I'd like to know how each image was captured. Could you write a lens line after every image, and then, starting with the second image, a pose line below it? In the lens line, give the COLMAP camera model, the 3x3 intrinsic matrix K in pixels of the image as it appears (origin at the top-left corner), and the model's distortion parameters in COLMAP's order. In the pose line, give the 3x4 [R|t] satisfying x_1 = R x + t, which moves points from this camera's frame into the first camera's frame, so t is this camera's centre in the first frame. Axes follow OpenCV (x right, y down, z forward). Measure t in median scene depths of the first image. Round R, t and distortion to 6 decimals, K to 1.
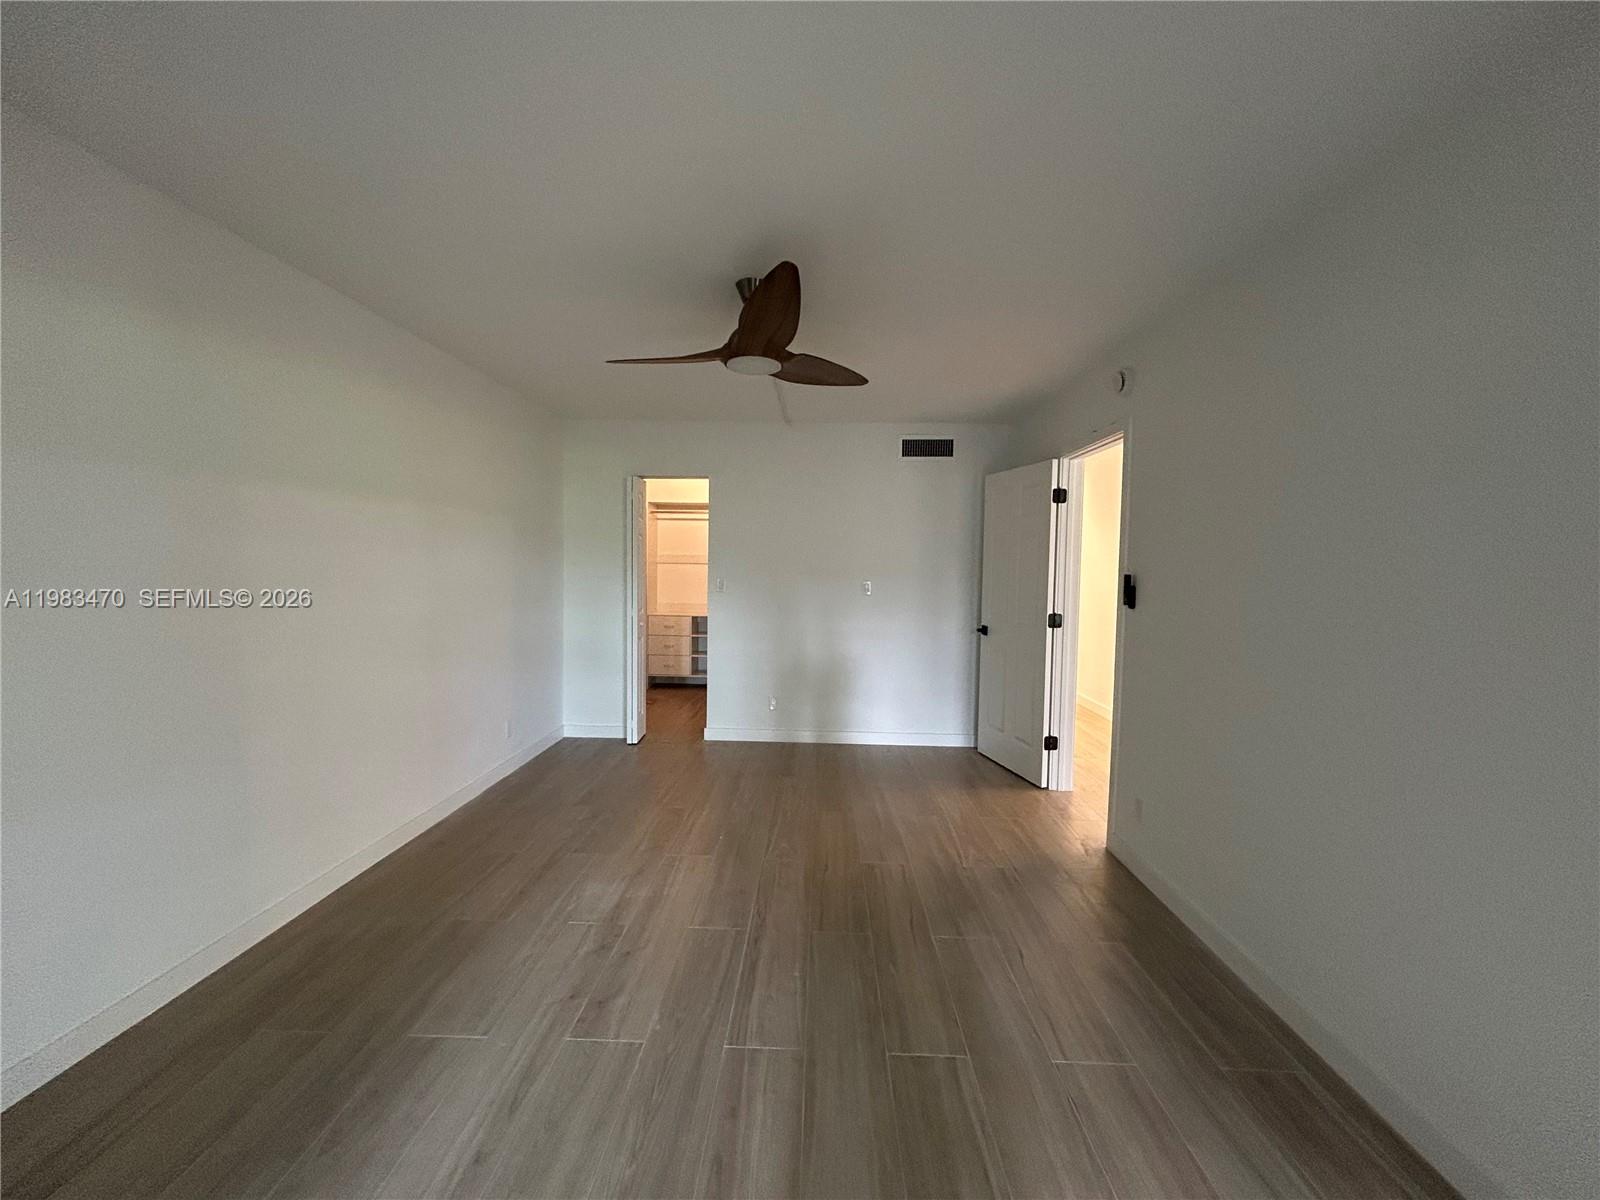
lens RADIAL K [[649.9, 0, 800.0], [0, 649.9, 595.2], [0, 0, 1]] dist [-0.002199, -0.000215]
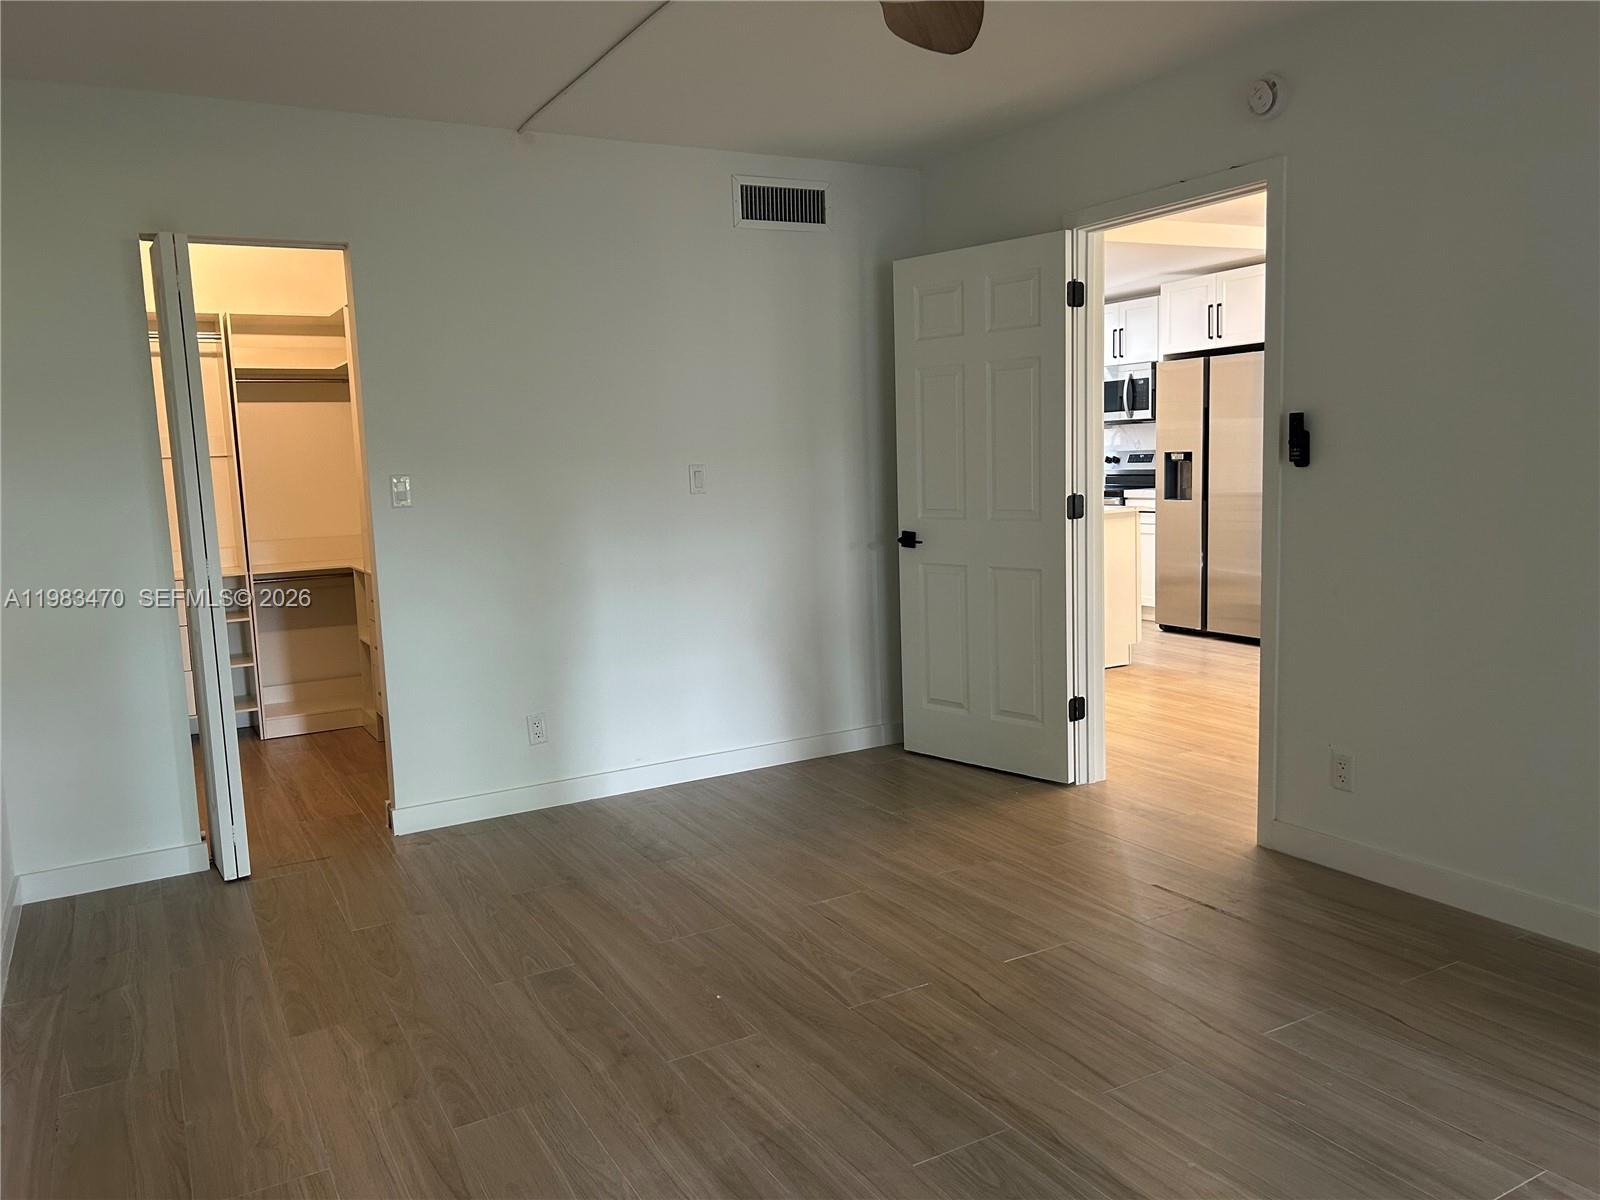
lens RADIAL K [[1193.6, 0, 800.0], [0, 1193.6, 600.0], [0, 0, 1]] dist [0.043026, -0.062886]
pose [[0.860147, -0.112778, 0.497422, -0.331606], [0.075874, 0.992689, 0.093866, 0.001397], [-0.504371, -0.042997, 0.862416, 0.150473]]
